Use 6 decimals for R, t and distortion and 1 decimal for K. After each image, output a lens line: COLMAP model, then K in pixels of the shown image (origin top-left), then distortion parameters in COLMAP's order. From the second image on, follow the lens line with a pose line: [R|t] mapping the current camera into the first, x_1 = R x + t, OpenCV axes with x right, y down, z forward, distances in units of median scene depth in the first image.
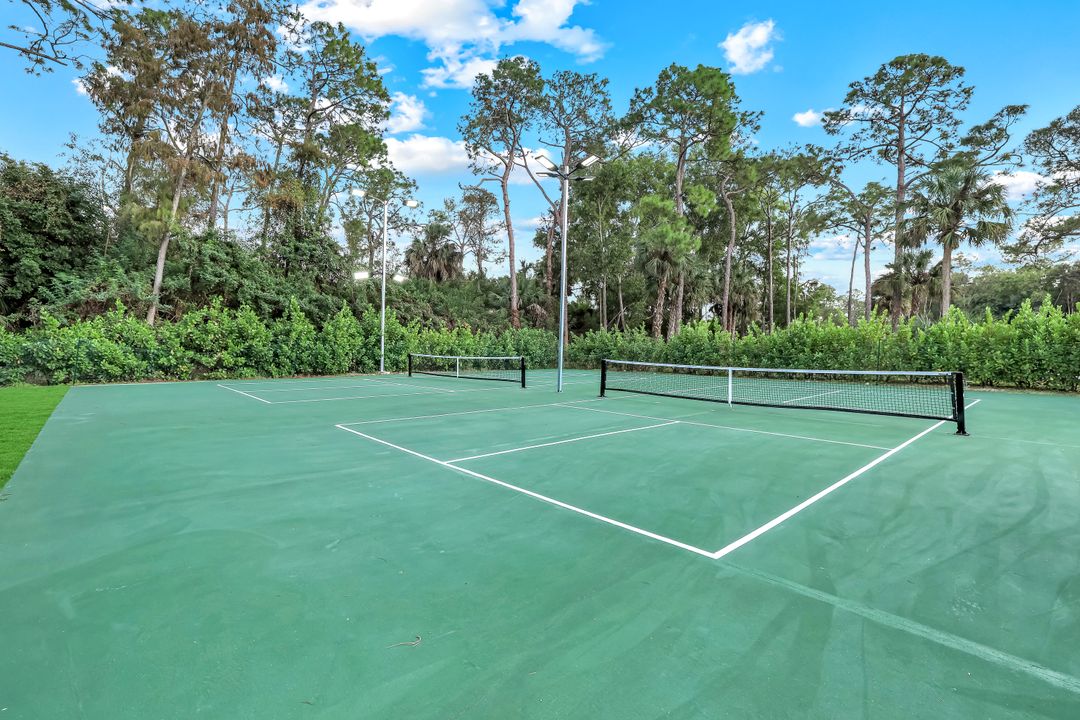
lens RADIAL K [[504.3, 0, 534.6], [0, 504.3, 334.0], [0, 0, 1]] dist [-0.011177, 0.001083]
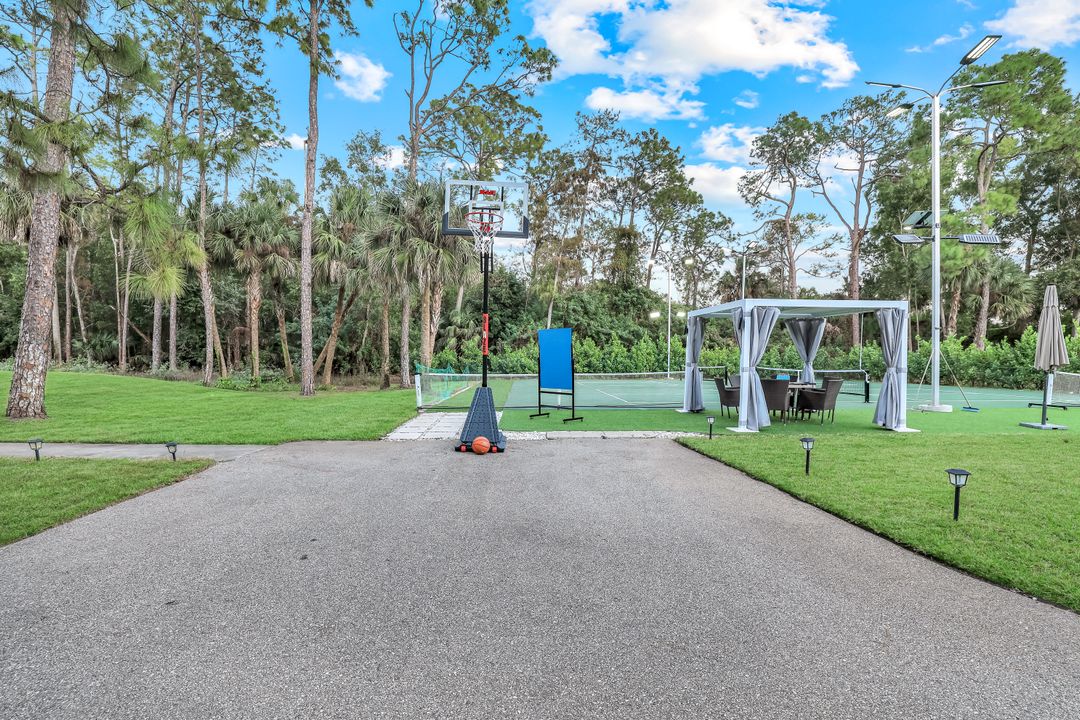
lens RADIAL K [[469.9, 0, 540.0], [0, 469.9, 361.4], [0, 0, 1]] dist [-0.011865, 0.003910]
pose [[0.776390, -0.004628, -0.630236, 0.257986], [0.017954, 0.999730, 0.014776, -0.001835], [0.629997, -0.022788, 0.776263, -0.298205]]
